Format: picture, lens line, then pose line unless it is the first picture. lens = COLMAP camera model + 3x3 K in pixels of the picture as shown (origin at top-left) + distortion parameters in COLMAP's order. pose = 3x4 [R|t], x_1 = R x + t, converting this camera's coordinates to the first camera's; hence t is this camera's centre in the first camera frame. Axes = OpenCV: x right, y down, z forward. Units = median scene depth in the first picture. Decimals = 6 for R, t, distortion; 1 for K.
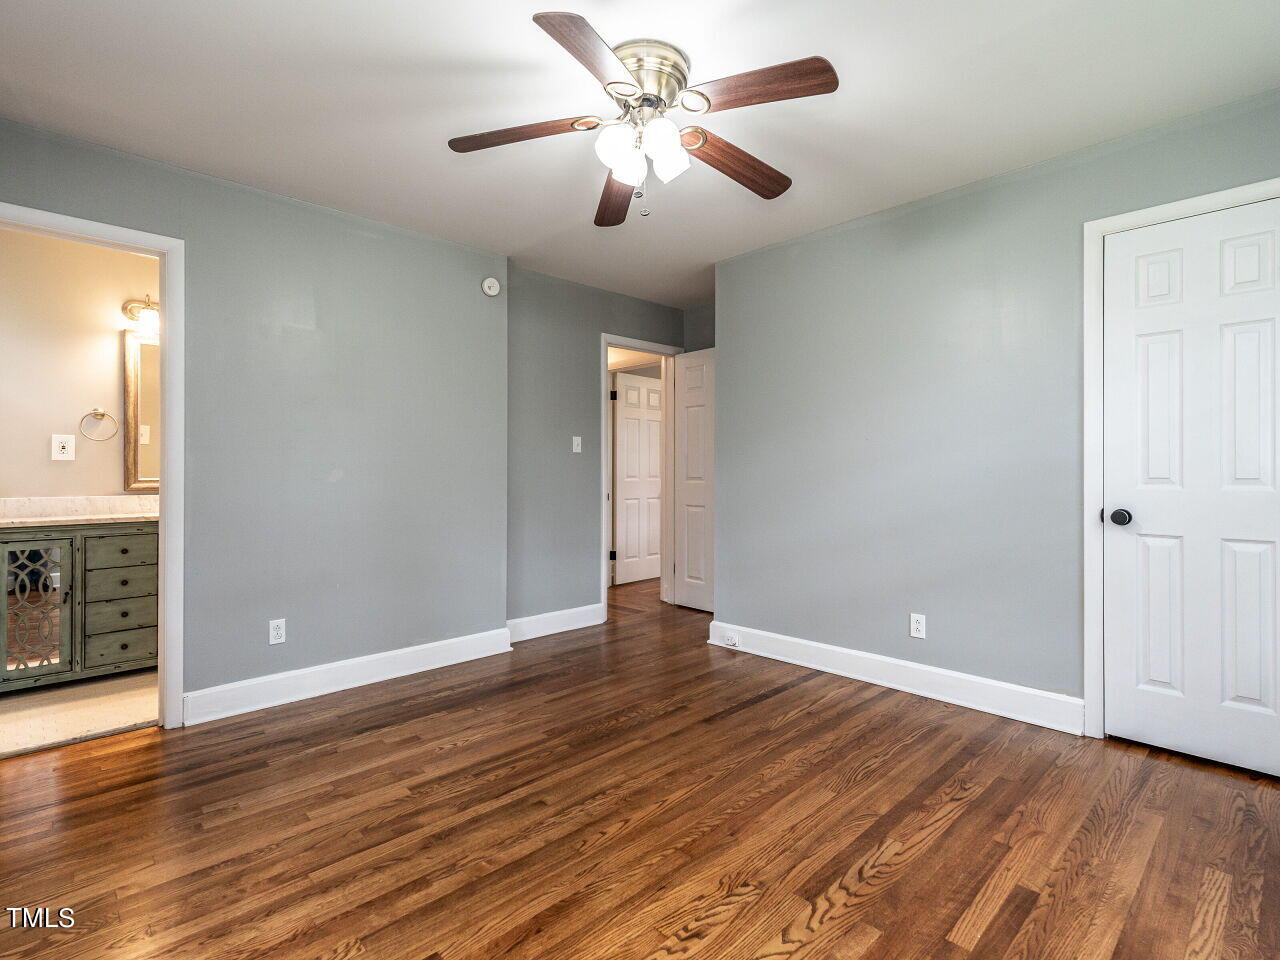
lens RADIAL K [[641.6, 0, 647.5], [0, 641.6, 469.7], [0, 0, 1]] dist [-0.000965, -0.001739]
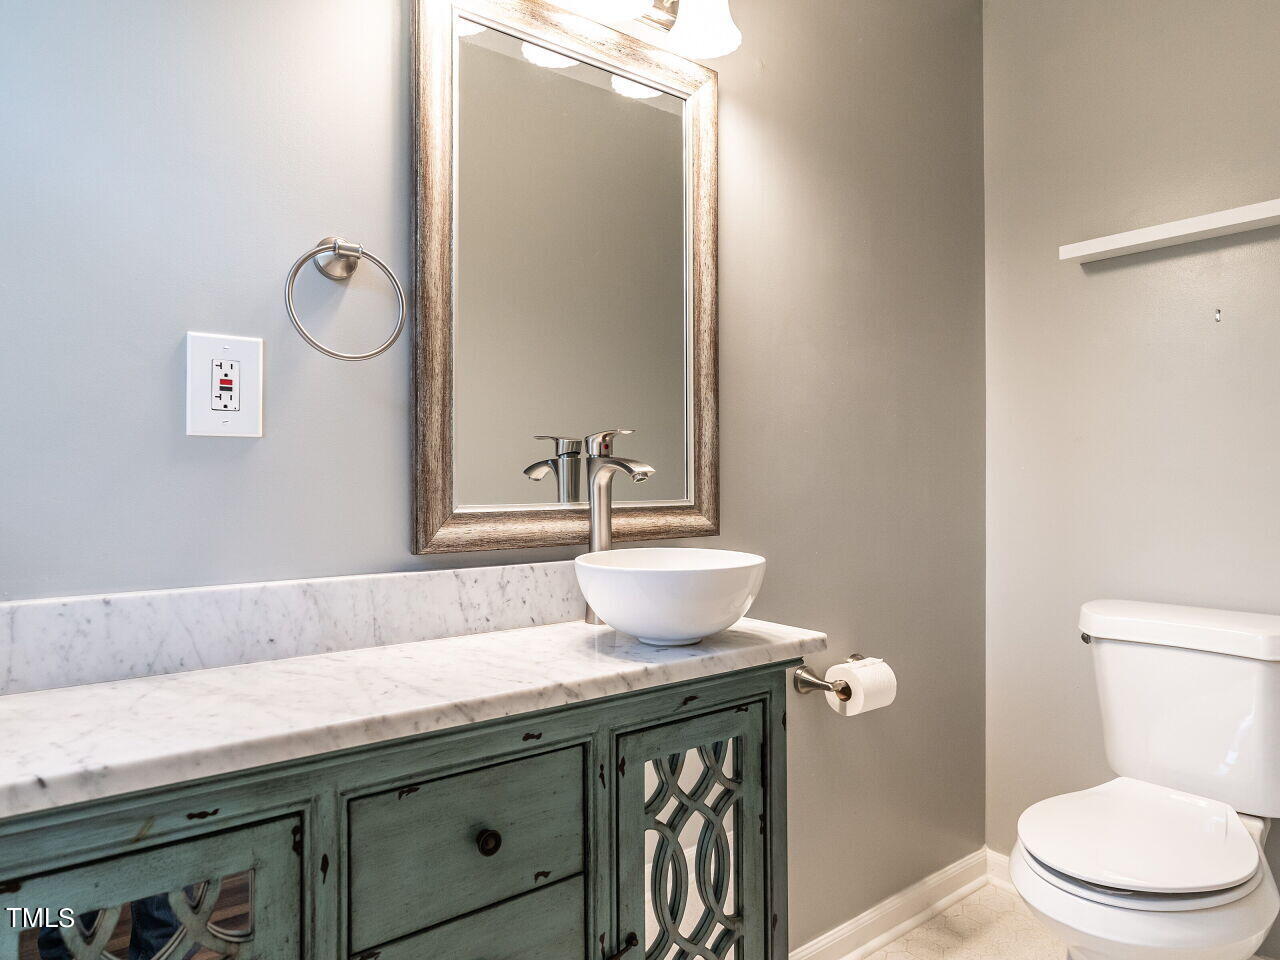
lens RADIAL K [[813.4, 0, 633.7], [0, 813.4, 474.1], [0, 0, 1]] dist [0.003041, 0.003763]
pose [[0.987347, -0.004125, -0.158522, -0.725617], [0.003858, 0.999991, -0.001987, 0.001092], [0.158529, 0.001350, 0.987353, 0.733868]]
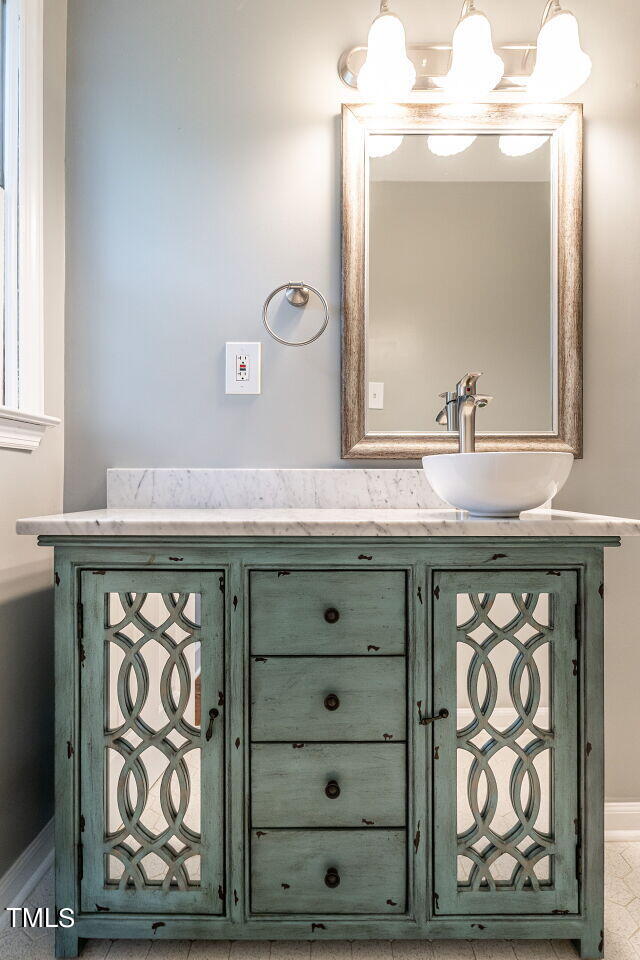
lens RADIAL K [[449.7, 0, 315.0], [0, 449.7, 482.7], [0, 0, 1]] dist [0.000891, 0.000750]
pose [[0.690866, 0.003143, -0.722976, -0.643706], [0.002799, 0.999971, 0.007022, 0.051627], [0.722978, -0.006875, 0.690837, 0.823726]]
